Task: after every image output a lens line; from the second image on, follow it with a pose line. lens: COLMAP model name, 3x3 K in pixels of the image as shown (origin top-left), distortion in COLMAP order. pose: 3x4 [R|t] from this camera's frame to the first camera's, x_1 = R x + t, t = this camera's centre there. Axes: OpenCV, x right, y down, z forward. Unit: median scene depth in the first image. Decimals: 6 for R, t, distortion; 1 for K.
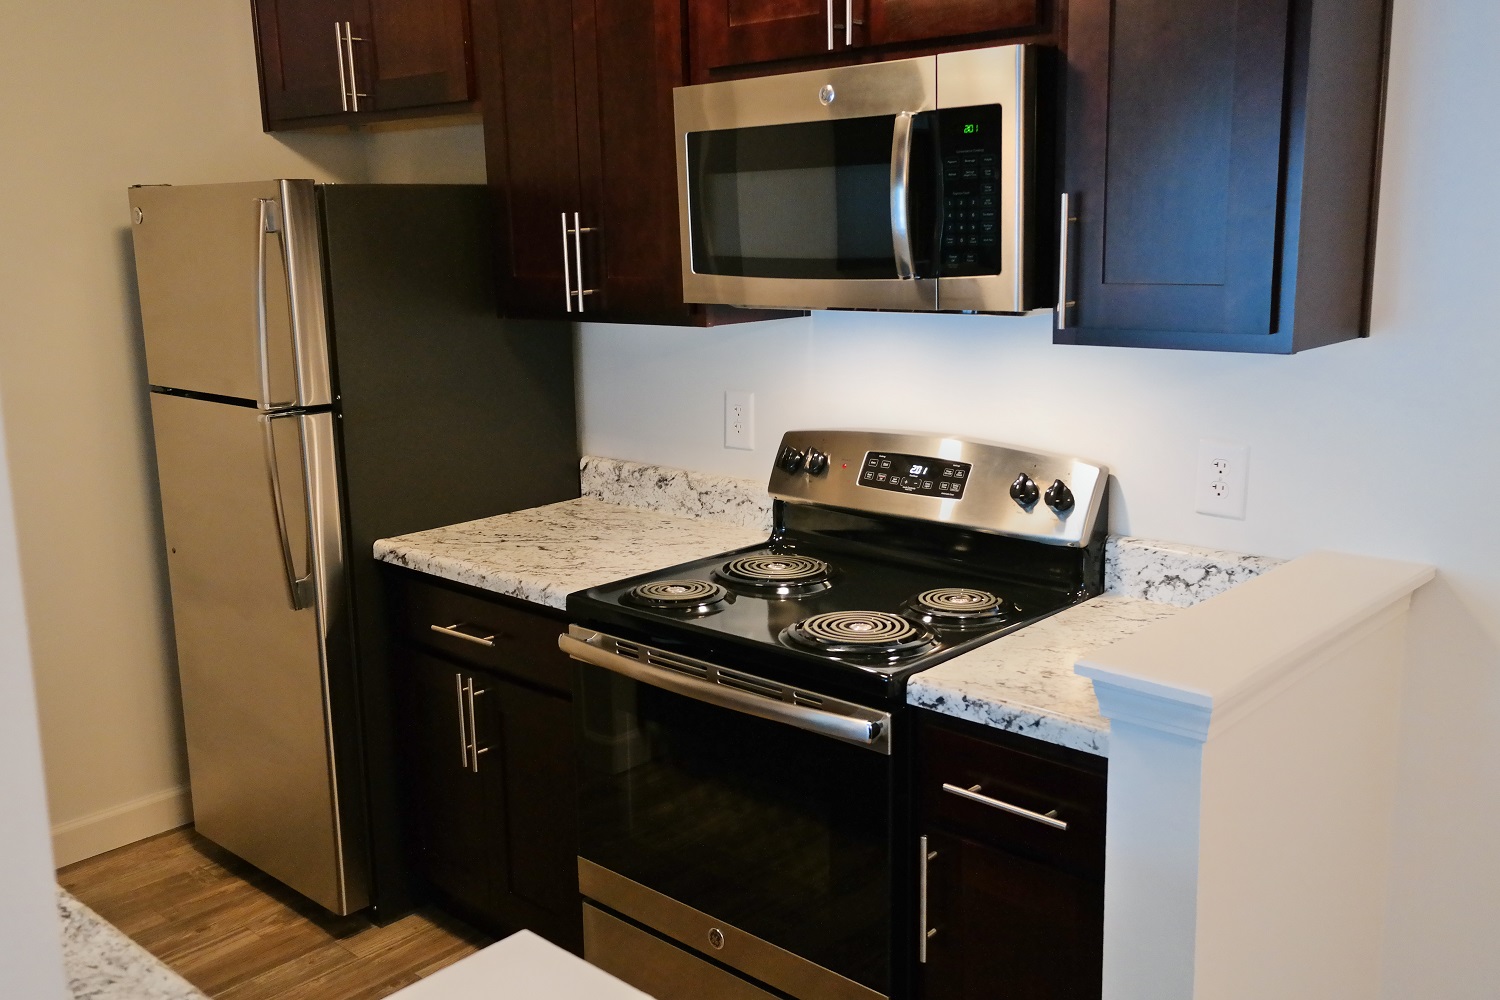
lens RADIAL K [[1384.5, 0, 750.0], [0, 1384.5, 500.0], [0, 0, 1]] dist [0.022343, 0.005692]
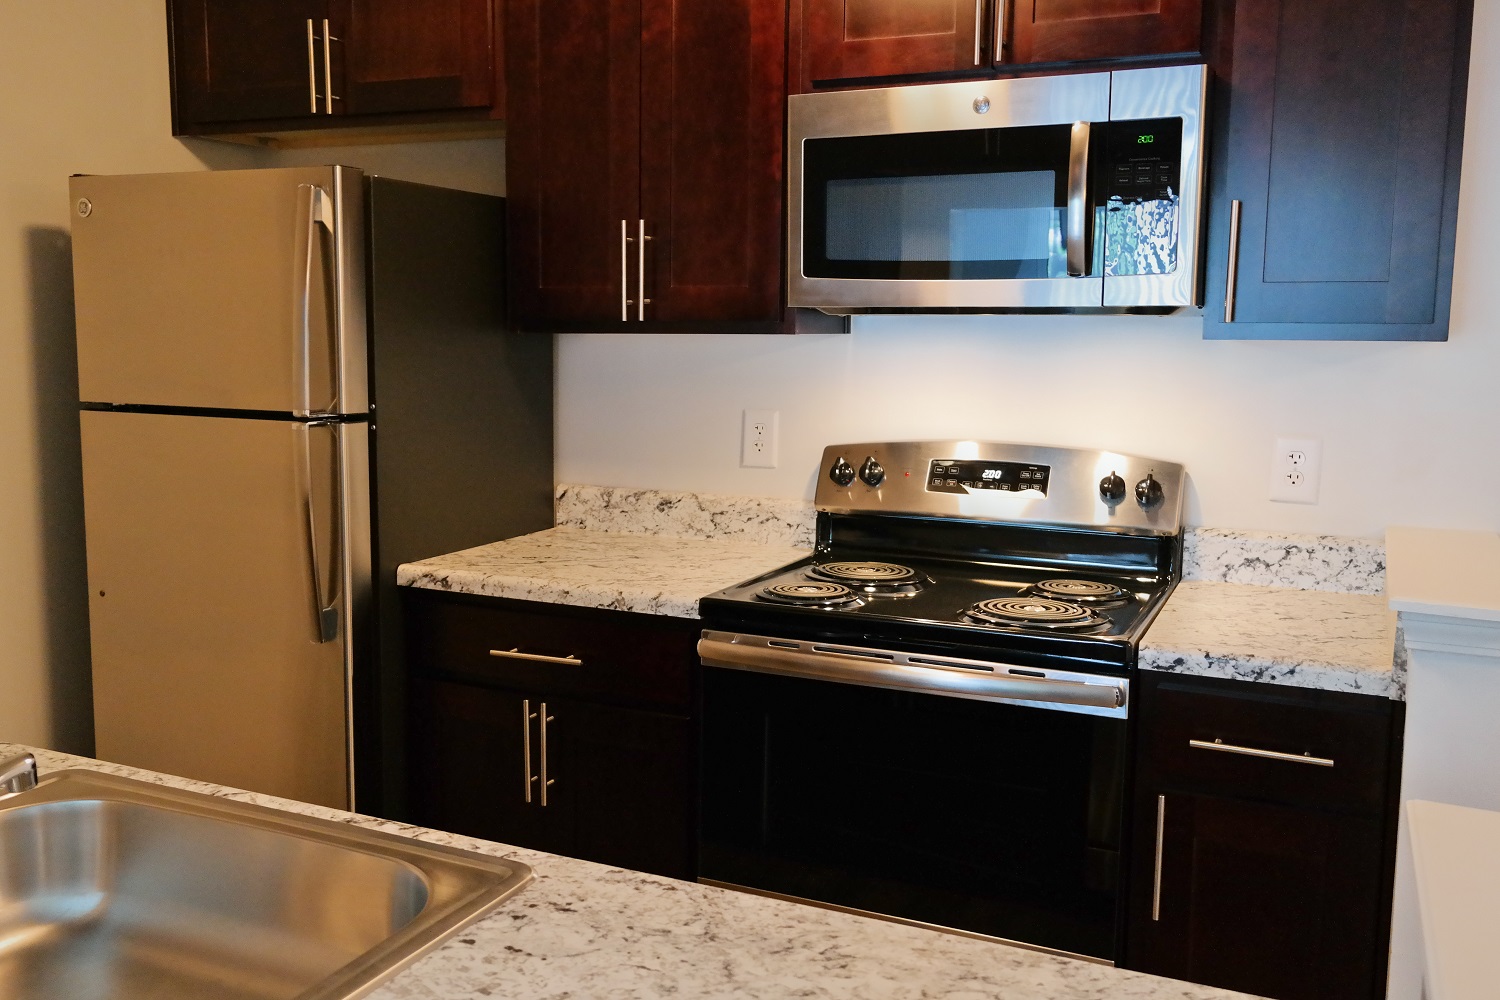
lens RADIAL K [[1331.7, 0, 750.0], [0, 1331.7, 500.0], [0, 0, 1]] dist [0.004891, 0.001584]
pose [[0.947463, -0.008462, 0.319752, -0.376596], [0.032254, 0.997082, -0.069188, 0.062074], [-0.318234, 0.075867, 0.944972, 0.103165]]
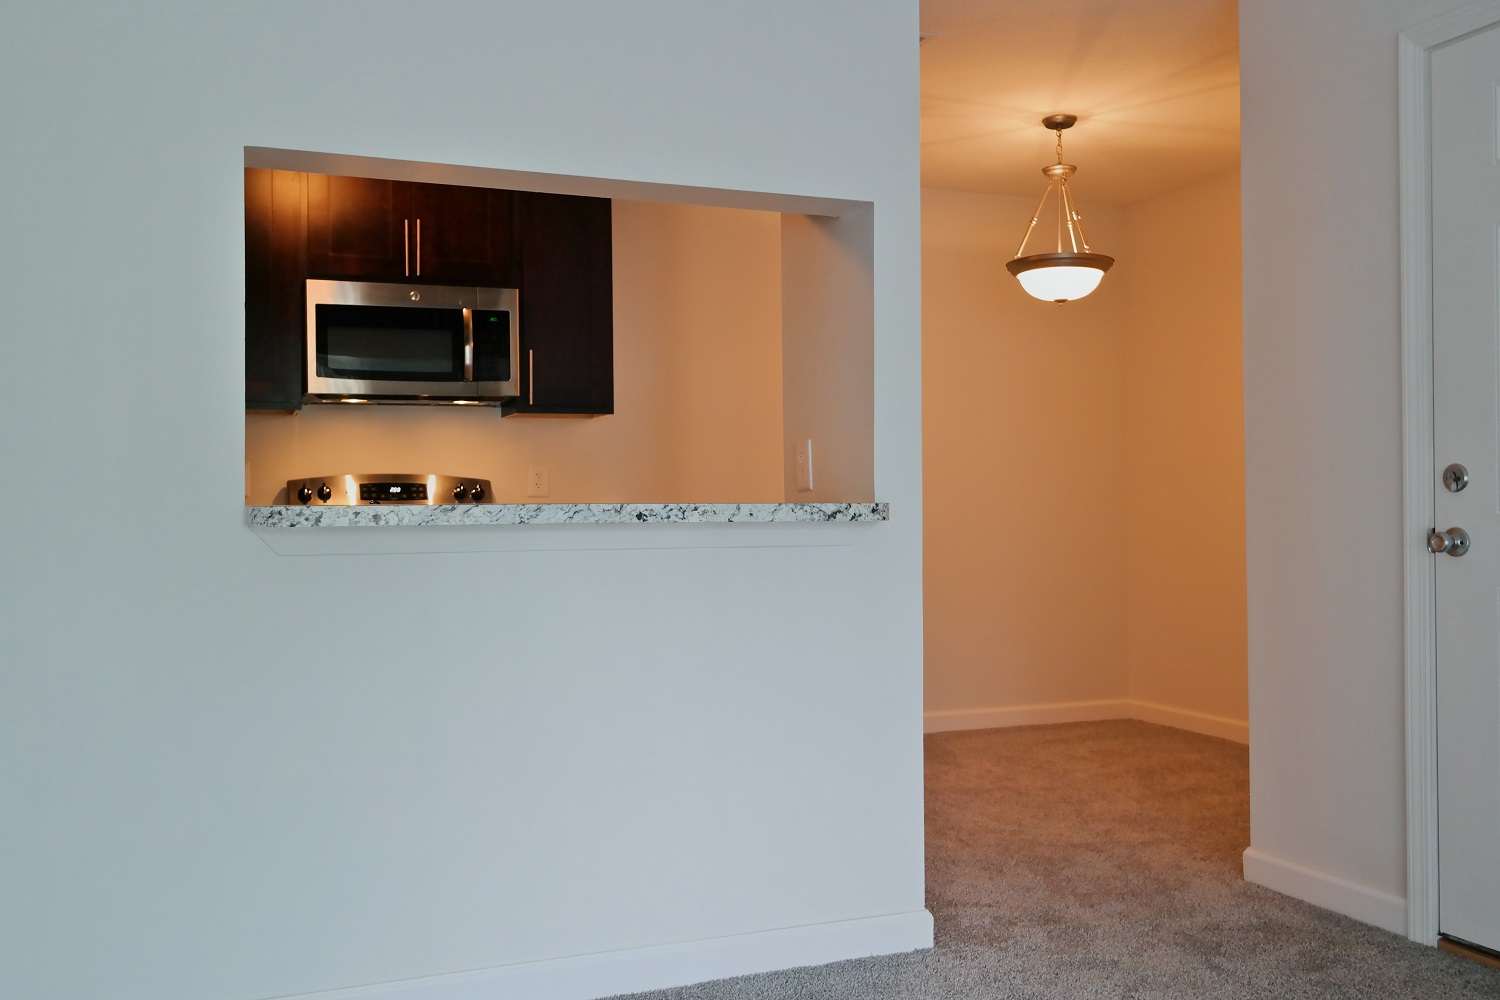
lens RADIAL K [[1384.5, 0, 750.0], [0, 1384.5, 500.0], [0, 0, 1]] dist [0.022343, 0.005692]
pose [[0.426691, 0.016849, 0.904241, -1.414913], [0.178128, 0.978676, -0.102291, 0.278356], [-0.886682, 0.204717, 0.414591, -0.236805]]
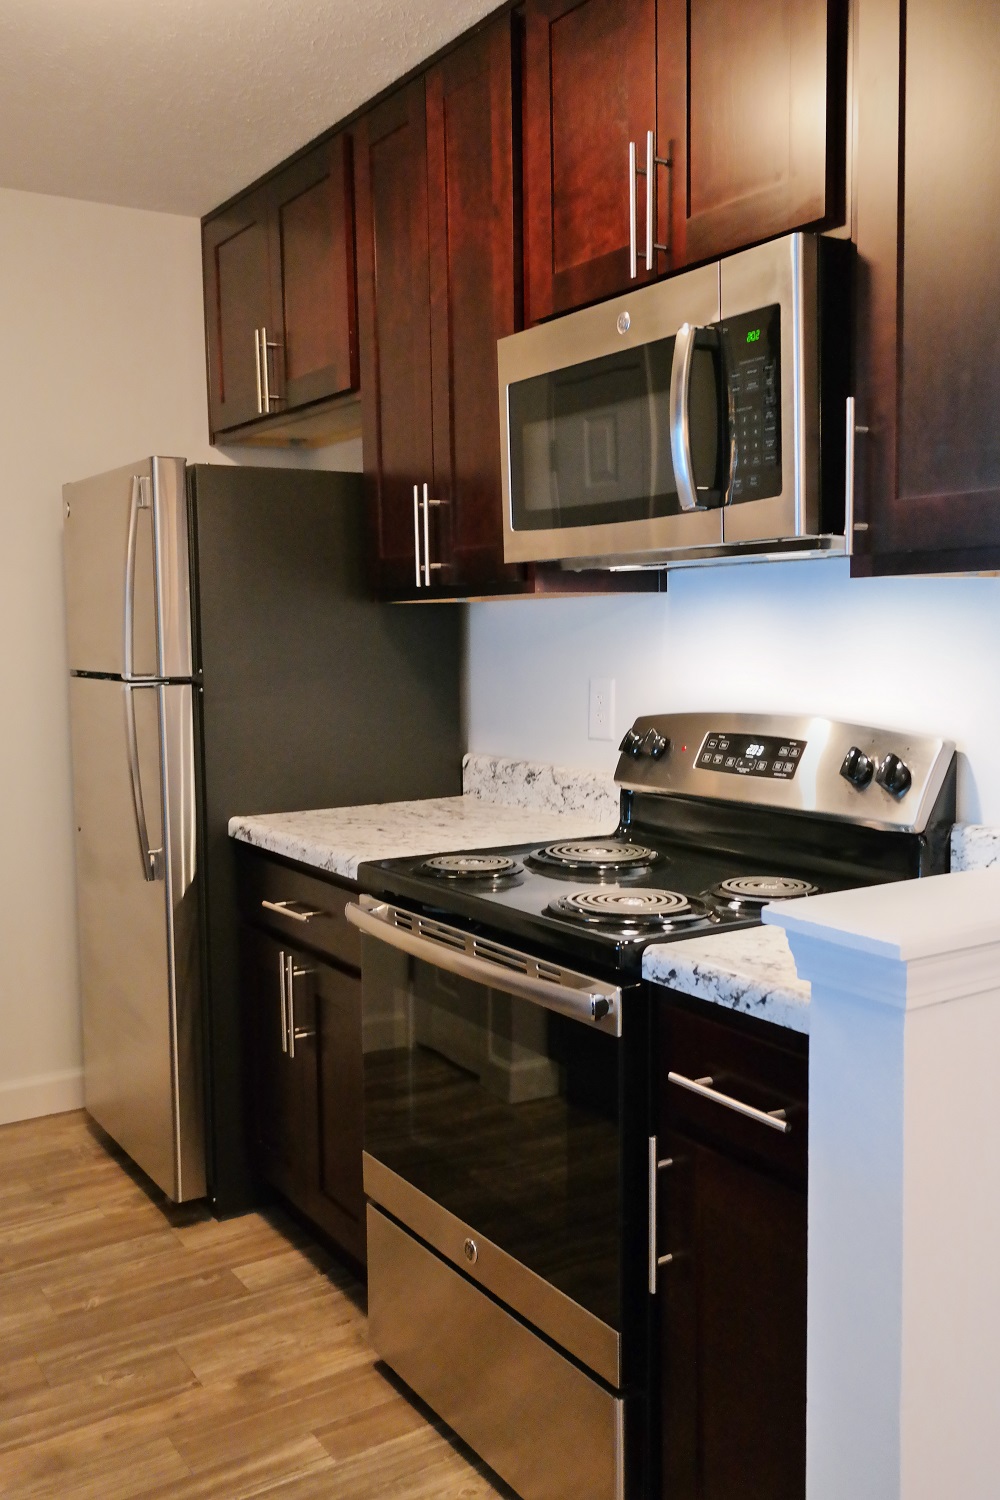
lens RADIAL K [[1351.1, 0, 507.2], [0, 1351.1, 745.6], [0, 0, 1]] dist [0.008942, 0.003750]
pose [[0.968476, 0.031413, -0.247118, 0.182295], [-0.057472, 0.993431, -0.098957, 0.070949], [0.242386, 0.110040, 0.963919, 0.120946]]
